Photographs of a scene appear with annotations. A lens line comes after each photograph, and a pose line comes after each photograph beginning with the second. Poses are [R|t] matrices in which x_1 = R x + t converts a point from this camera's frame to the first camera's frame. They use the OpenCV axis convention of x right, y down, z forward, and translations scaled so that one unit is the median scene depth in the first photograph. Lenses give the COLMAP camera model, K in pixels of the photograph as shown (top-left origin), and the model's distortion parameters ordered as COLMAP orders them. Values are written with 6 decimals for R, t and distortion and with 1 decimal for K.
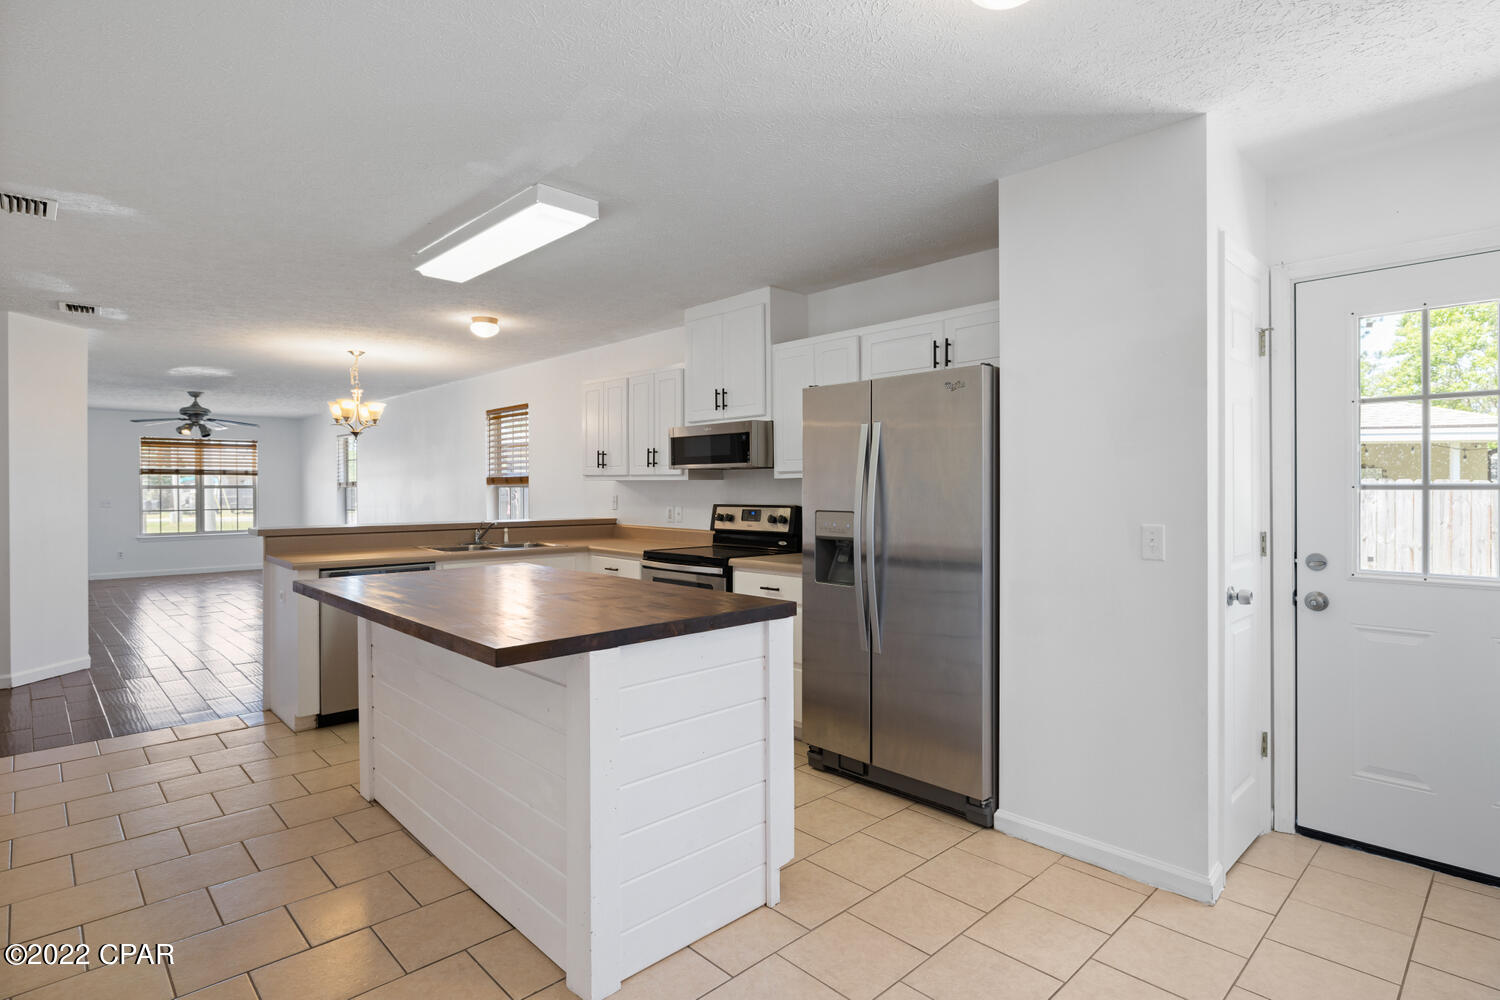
lens RADIAL K [[764.4, 0, 757.8], [0, 764.4, 497.8], [0, 0, 1]] dist [0.001470, -0.000928]
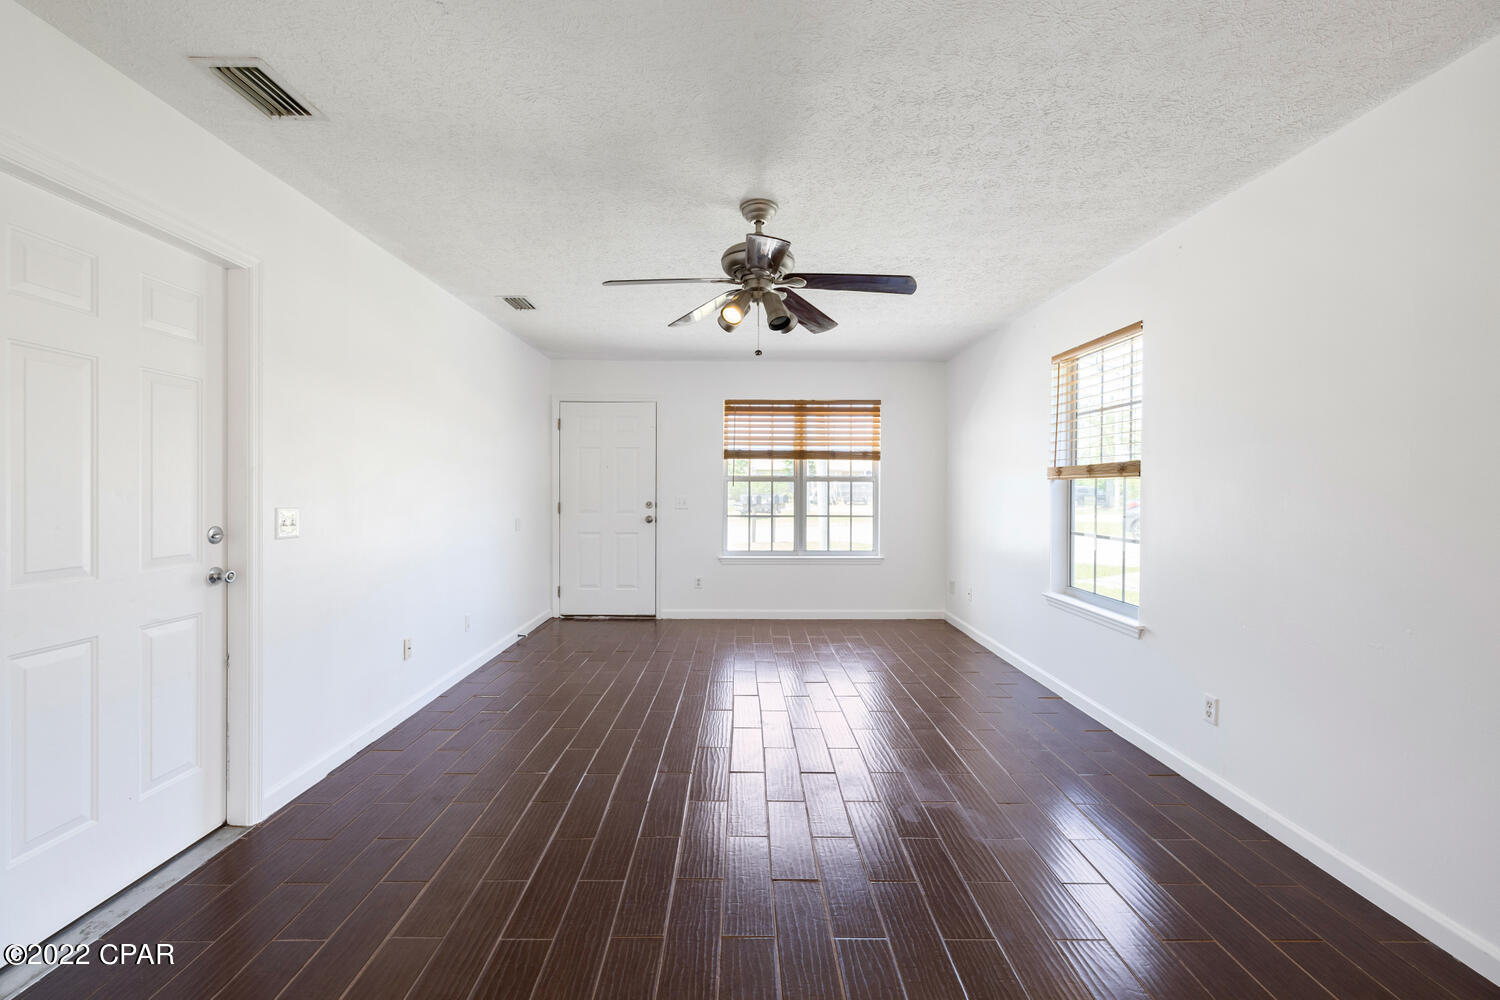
lens RADIAL K [[626.8, 0, 749.5], [0, 626.8, 496.4], [0, 0, 1]] dist [0.001482, 0.000008]
pose [[0.730302, 0.019986, -0.682832, -0.867296], [-0.010272, 0.999780, 0.018277, -0.018690], [0.683047, -0.006333, 0.730347, 1.262563]]
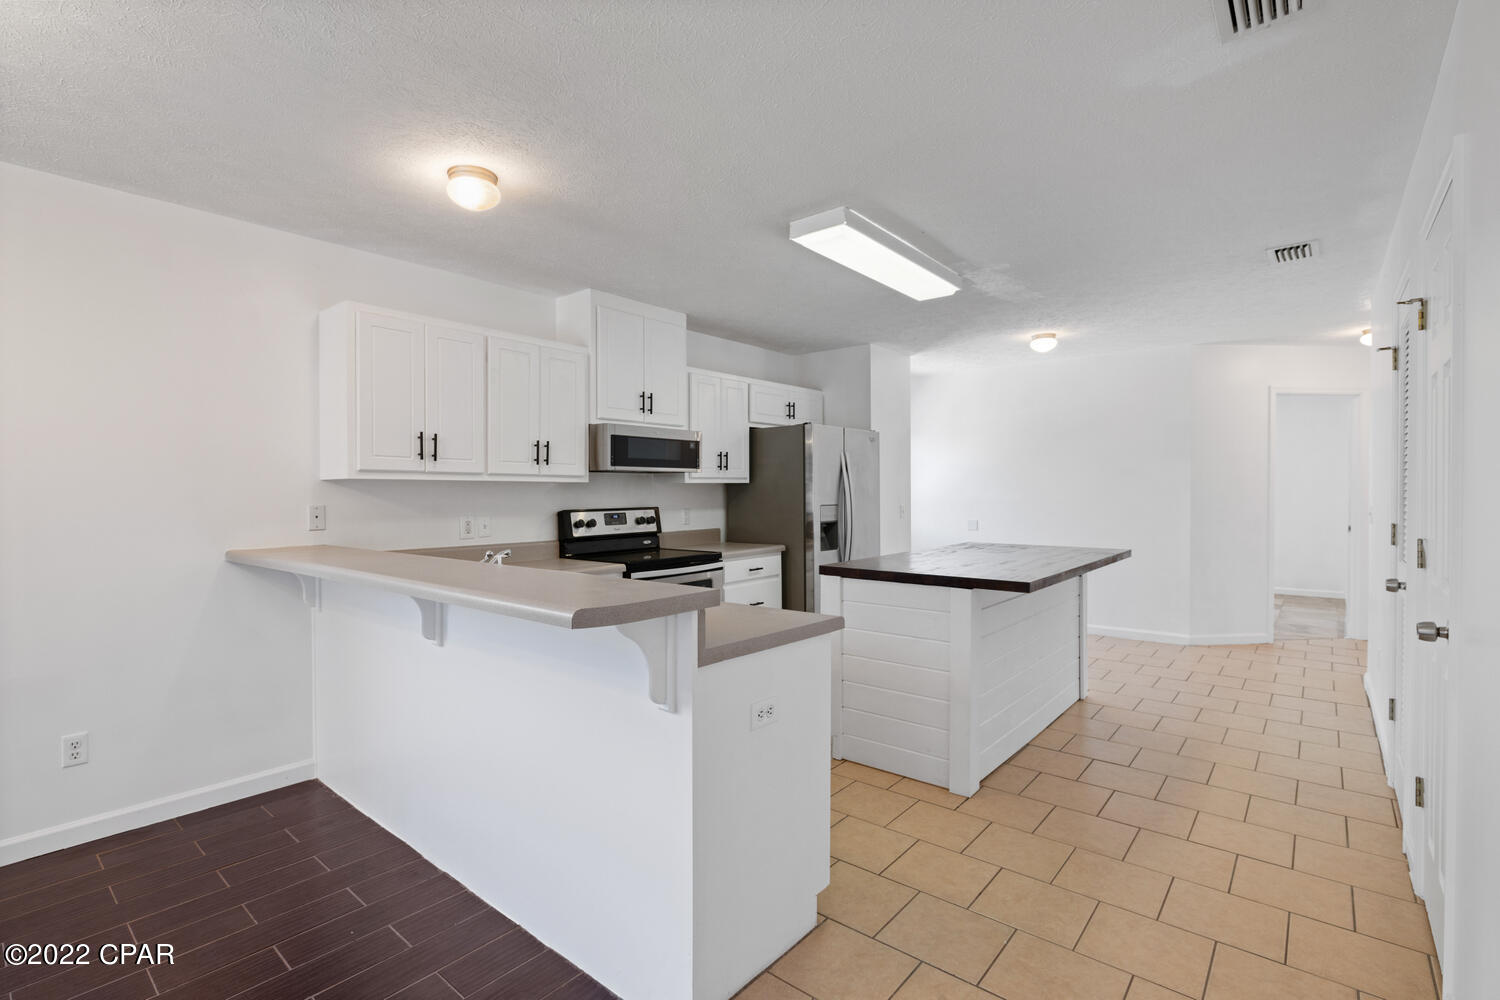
lens RADIAL K [[693.2, 0, 745.9], [0, 693.2, 500.1], [0, 0, 1]] dist [-0.000268, 0.000128]
pose [[-0.107030, -0.009531, 0.994210, -0.802406], [0.019442, 0.999743, 0.011677, -0.007714], [-0.994066, 0.020579, -0.106817, 0.802353]]
